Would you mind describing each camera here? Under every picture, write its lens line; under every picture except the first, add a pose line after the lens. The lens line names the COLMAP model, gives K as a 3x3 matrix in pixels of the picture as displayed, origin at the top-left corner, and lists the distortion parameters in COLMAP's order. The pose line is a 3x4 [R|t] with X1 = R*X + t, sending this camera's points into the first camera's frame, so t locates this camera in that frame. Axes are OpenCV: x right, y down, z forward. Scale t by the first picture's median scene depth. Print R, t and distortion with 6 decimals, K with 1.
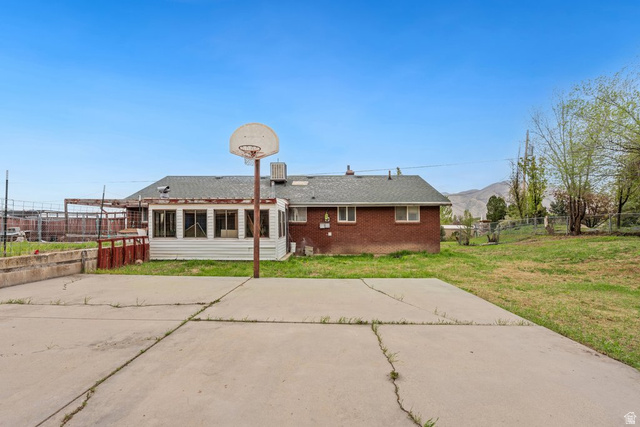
lens RADIAL K [[291.8, 0, 316.5], [0, 291.8, 219.5], [0, 0, 1]] dist [-0.001640, 0.000463]
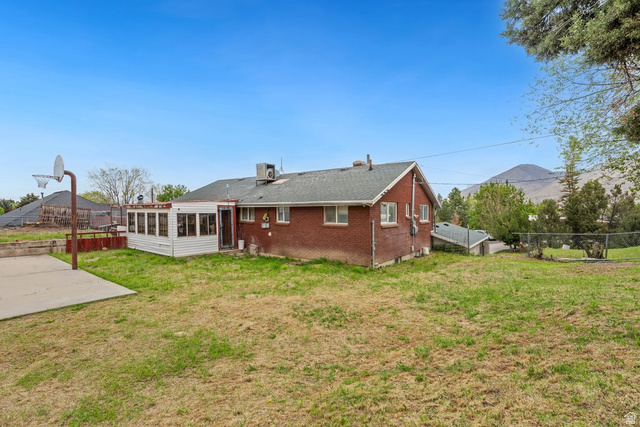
lens RADIAL K [[291.8, 0, 317.1], [0, 291.8, 209.1], [0, 0, 1]] dist [-0.001640, 0.000463]
pose [[0.807032, 0.002182, -0.590503, 0.762157], [0.005182, 0.999929, 0.010777, -0.045440], [0.590485, -0.011757, 0.806963, 0.295110]]
